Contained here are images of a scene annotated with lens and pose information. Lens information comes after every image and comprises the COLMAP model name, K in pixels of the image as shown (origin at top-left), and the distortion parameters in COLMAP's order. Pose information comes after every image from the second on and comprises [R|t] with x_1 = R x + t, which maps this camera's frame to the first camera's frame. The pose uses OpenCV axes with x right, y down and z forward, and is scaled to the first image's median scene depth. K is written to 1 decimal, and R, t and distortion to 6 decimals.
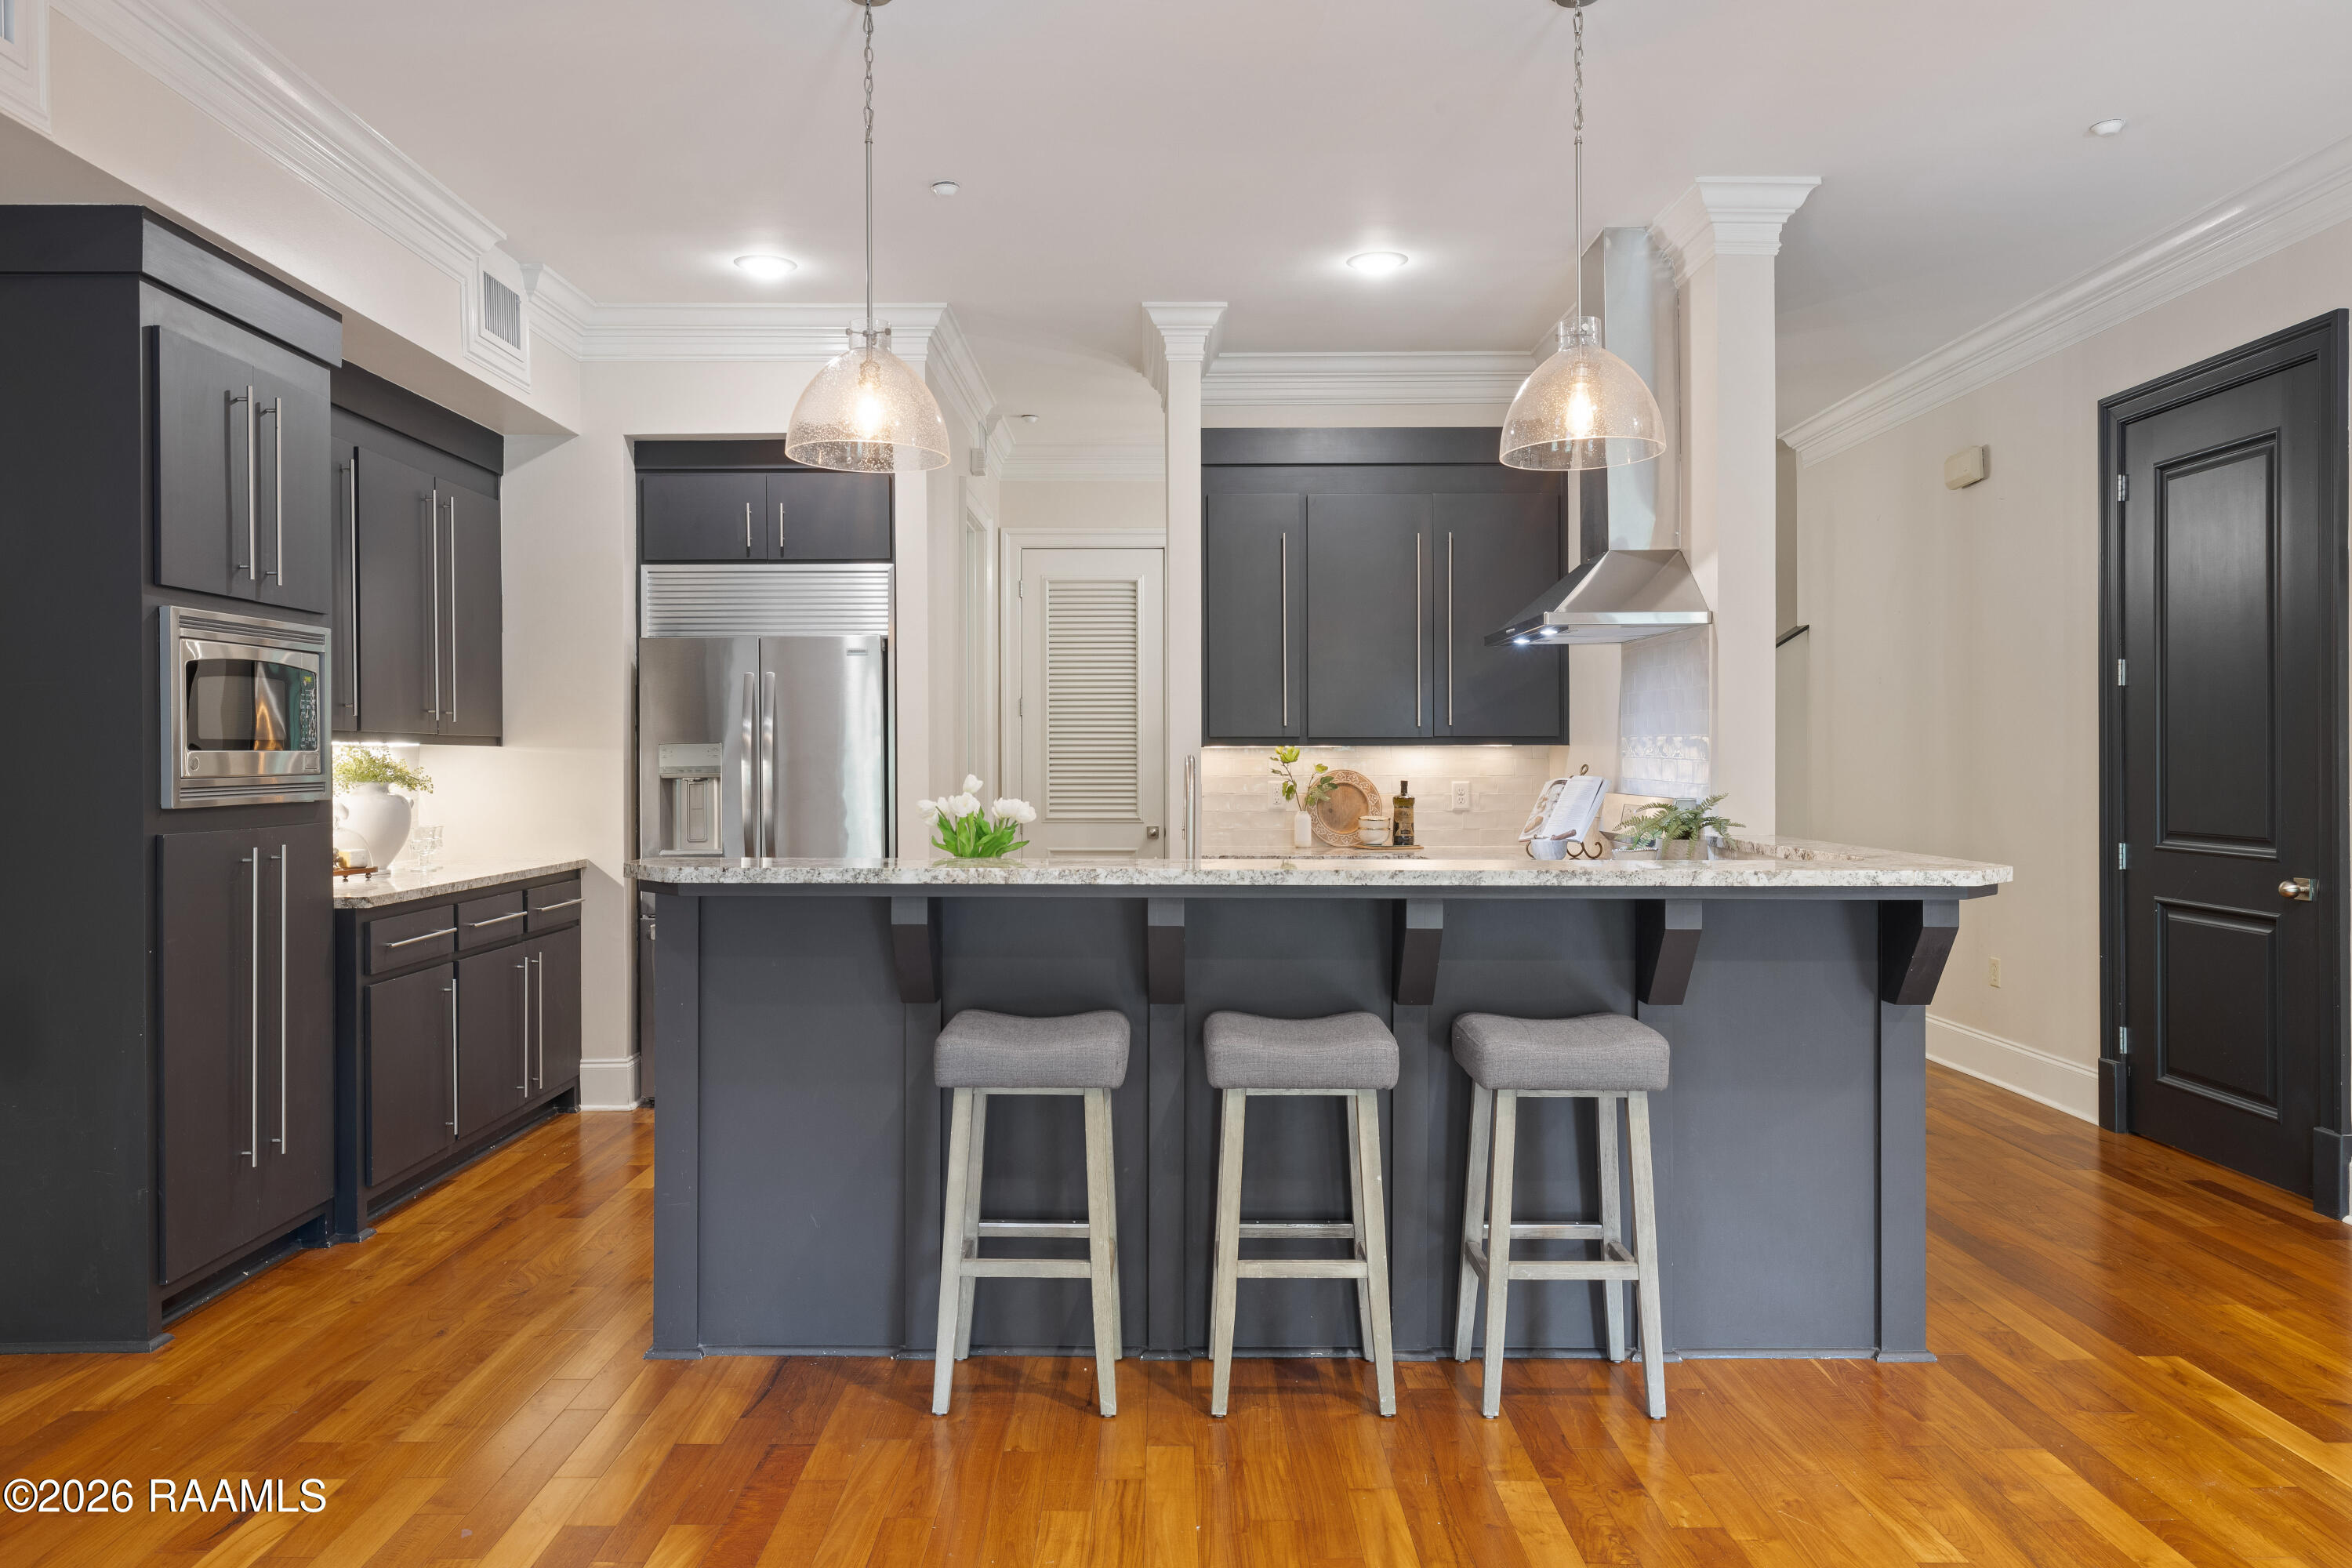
lens RADIAL K [[1567.1, 0, 1166.5], [0, 1567.1, 776.2], [0, 0, 1]] dist [0.009626, 0.003232]
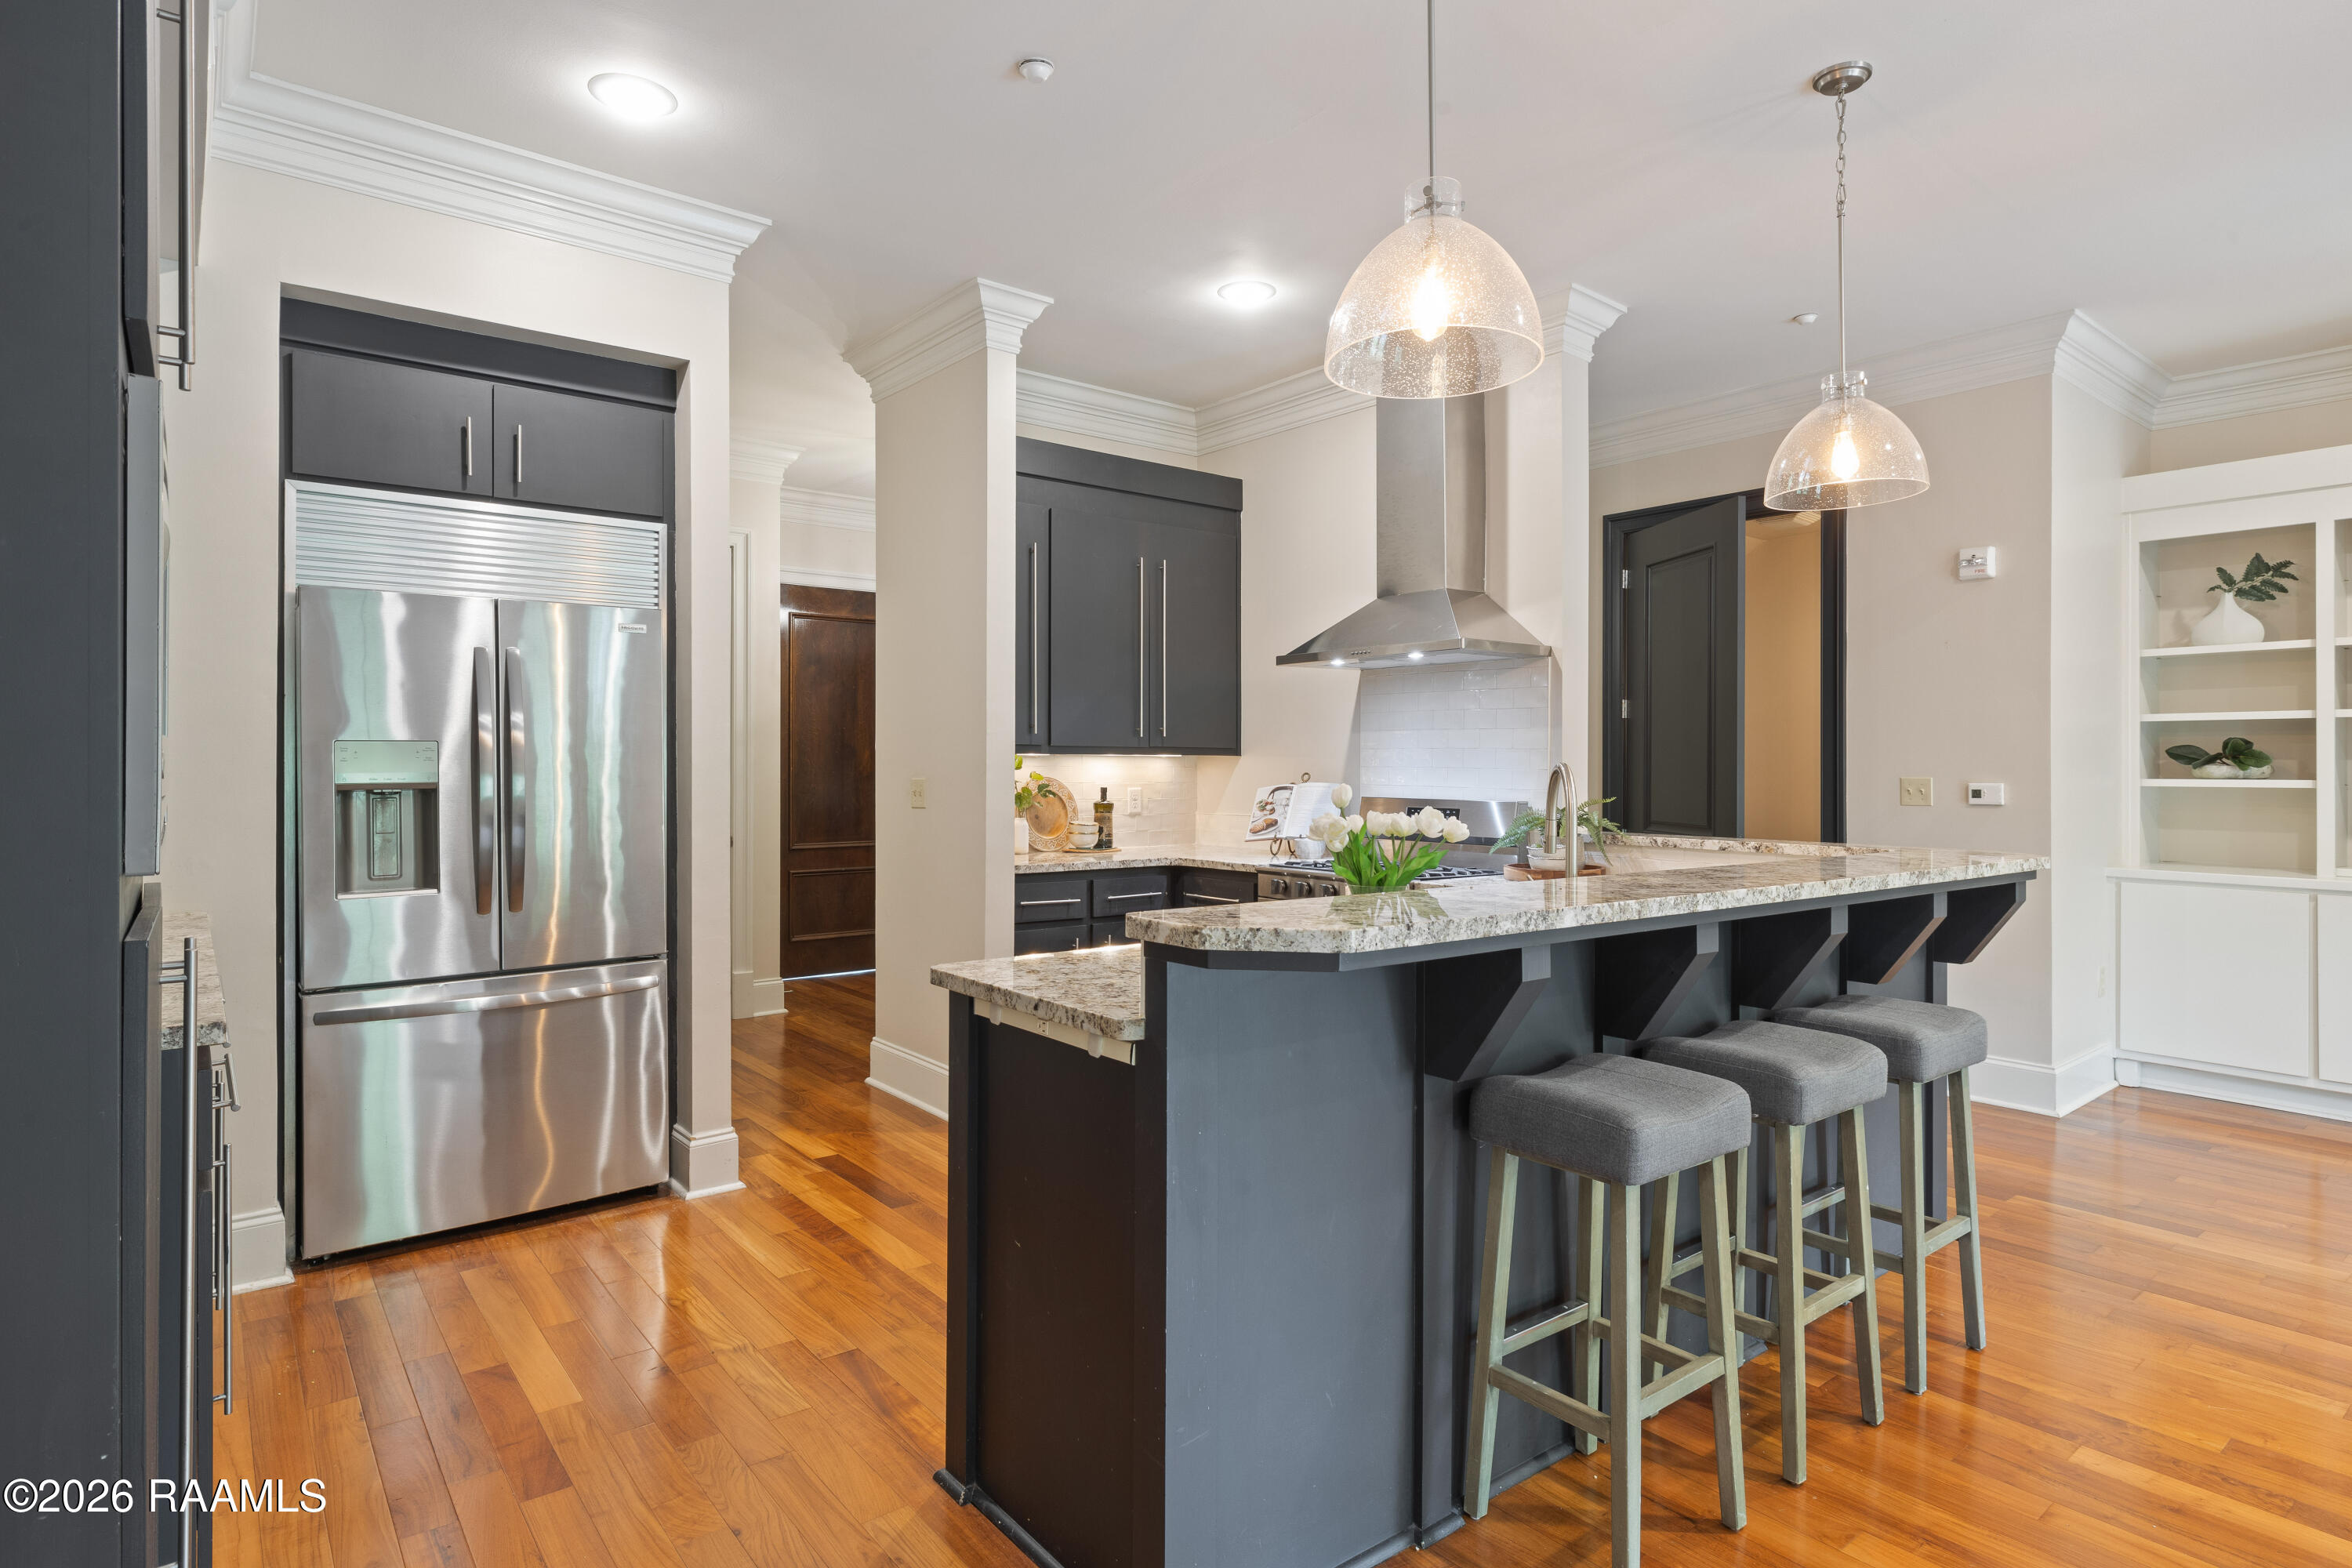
lens RADIAL K [[1247.4, 0, 1170.1], [0, 1247.4, 779.5], [0, 0, 1]] dist [0.004430, 0.000841]
pose [[0.791162, 0.000083, 0.611607, -0.374282], [0.000251, 1.000000, -0.000460, -0.002573], [-0.611607, 0.000518, 0.791162, 0.337621]]
